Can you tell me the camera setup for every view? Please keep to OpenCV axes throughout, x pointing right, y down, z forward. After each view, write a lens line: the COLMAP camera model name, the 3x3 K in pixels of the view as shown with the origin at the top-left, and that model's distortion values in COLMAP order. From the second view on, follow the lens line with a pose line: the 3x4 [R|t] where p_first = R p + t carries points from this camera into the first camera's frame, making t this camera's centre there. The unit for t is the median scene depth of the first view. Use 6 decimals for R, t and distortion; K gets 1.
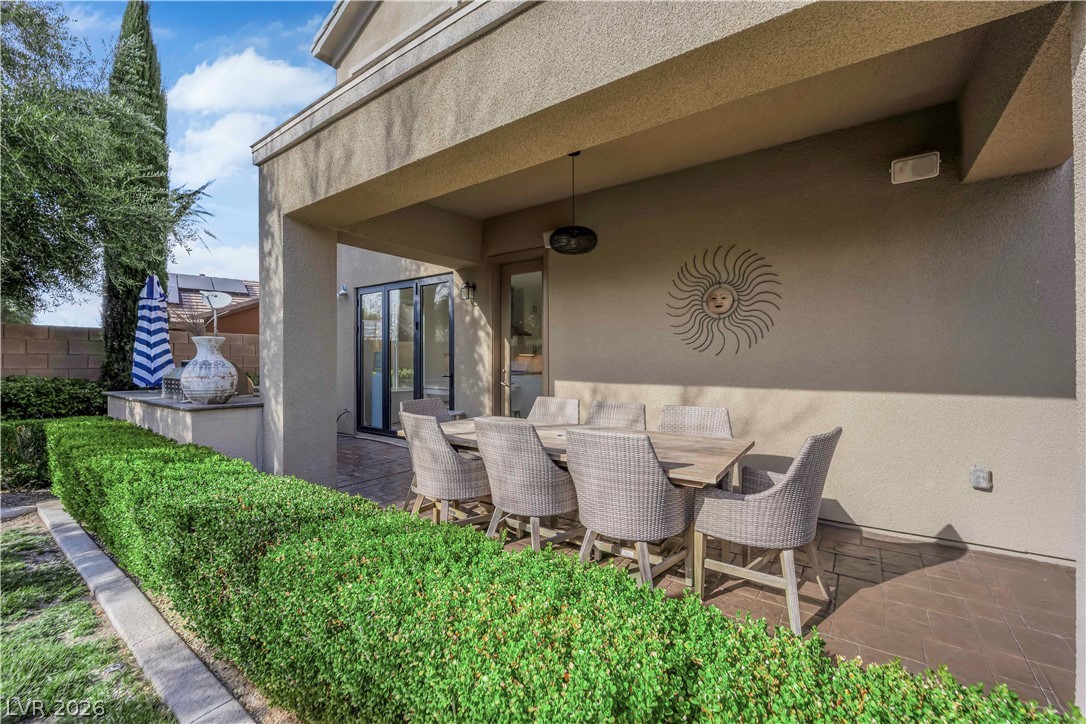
lens RADIAL K [[463.9, 0, 543.0], [0, 463.9, 362.0], [0, 0, 1]] dist [-0.001291, -0.000172]
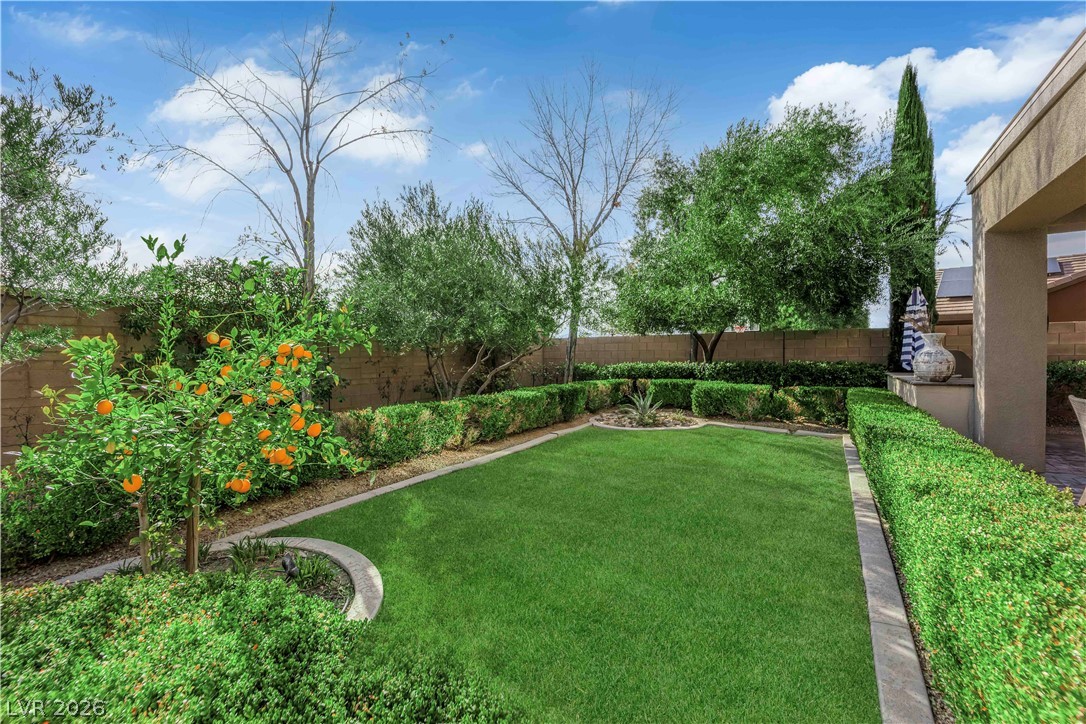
lens RADIAL K [[459.3, 0, 542.6], [0, 459.3, 347.1], [0, 0, 1]] dist [-0.002628, -0.000236]
pose [[0.088954, -0.013772, -0.995941, 0.496815], [0.000247, 0.999905, -0.013805, 0.005650], [0.996036, 0.000982, 0.088949, -0.255561]]
